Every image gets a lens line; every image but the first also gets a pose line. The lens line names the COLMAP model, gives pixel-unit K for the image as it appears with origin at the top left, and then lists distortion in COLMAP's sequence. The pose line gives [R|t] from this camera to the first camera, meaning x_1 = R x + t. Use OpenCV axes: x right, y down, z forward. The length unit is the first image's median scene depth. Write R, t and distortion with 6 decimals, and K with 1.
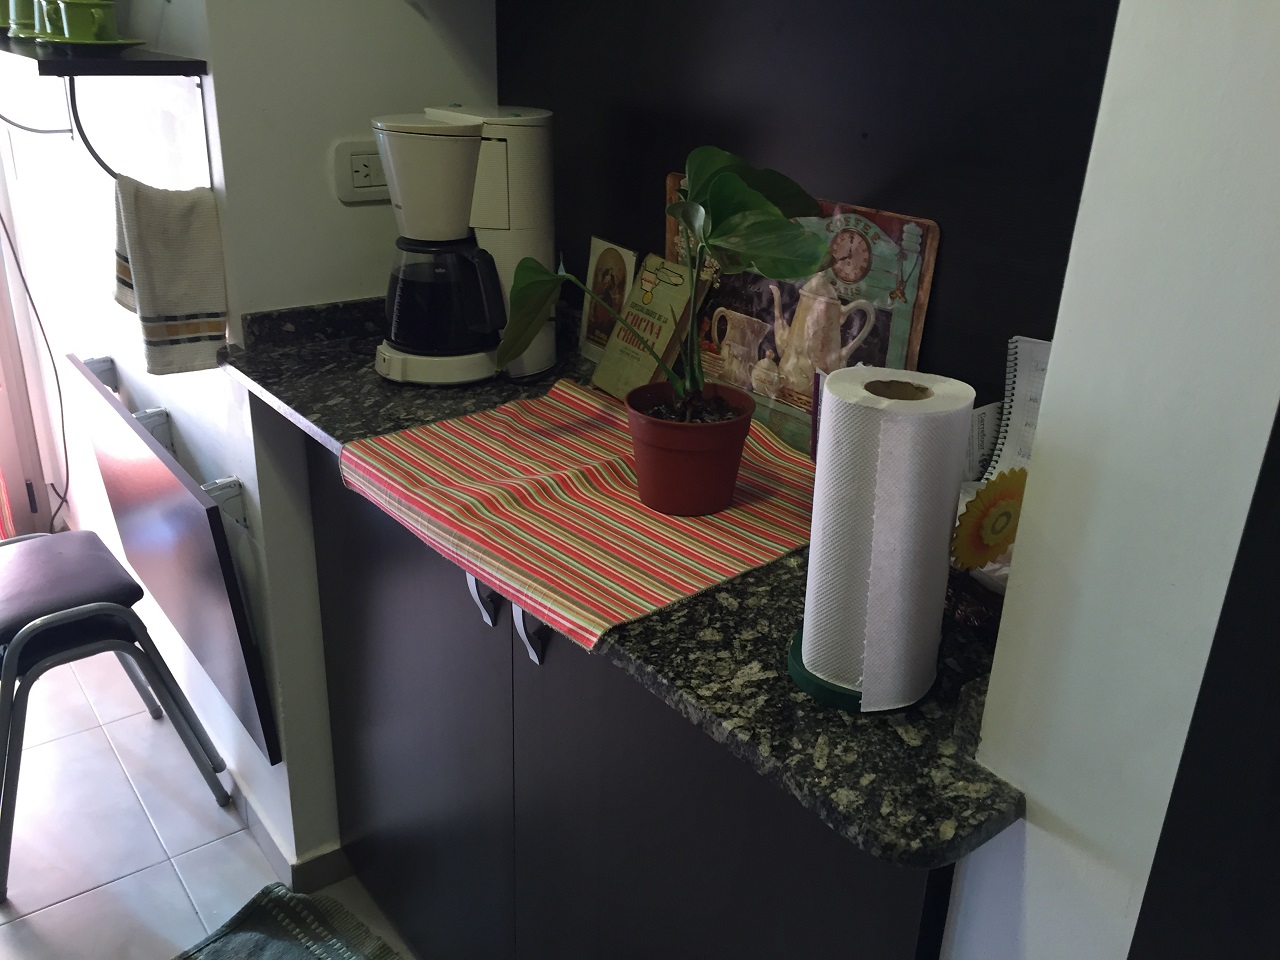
lens RADIAL K [[1095.2, 0, 637.3], [0, 1095.2, 470.0], [0, 0, 1]] dist [0.117189, -0.153138]
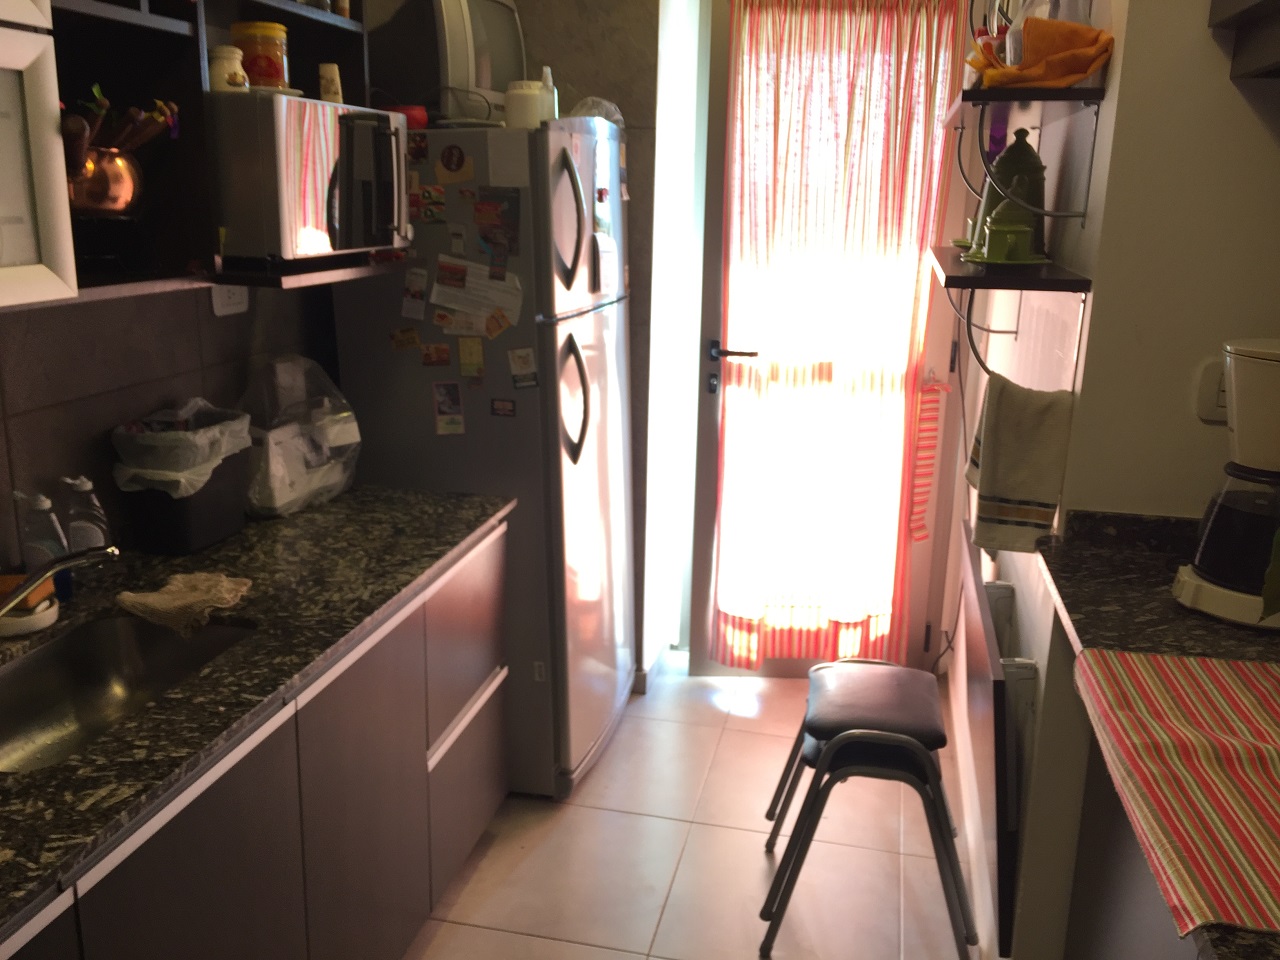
lens RADIAL K [[1095.2, 0, 637.3], [0, 1095.2, 470.0], [0, 0, 1]] dist [0.117189, -0.153138]
pose [[0.650849, 0.169557, -0.740031, 0.162639], [-0.294243, 0.954893, -0.039997, -0.016048], [0.699869, 0.243781, 0.671383, 0.007065]]
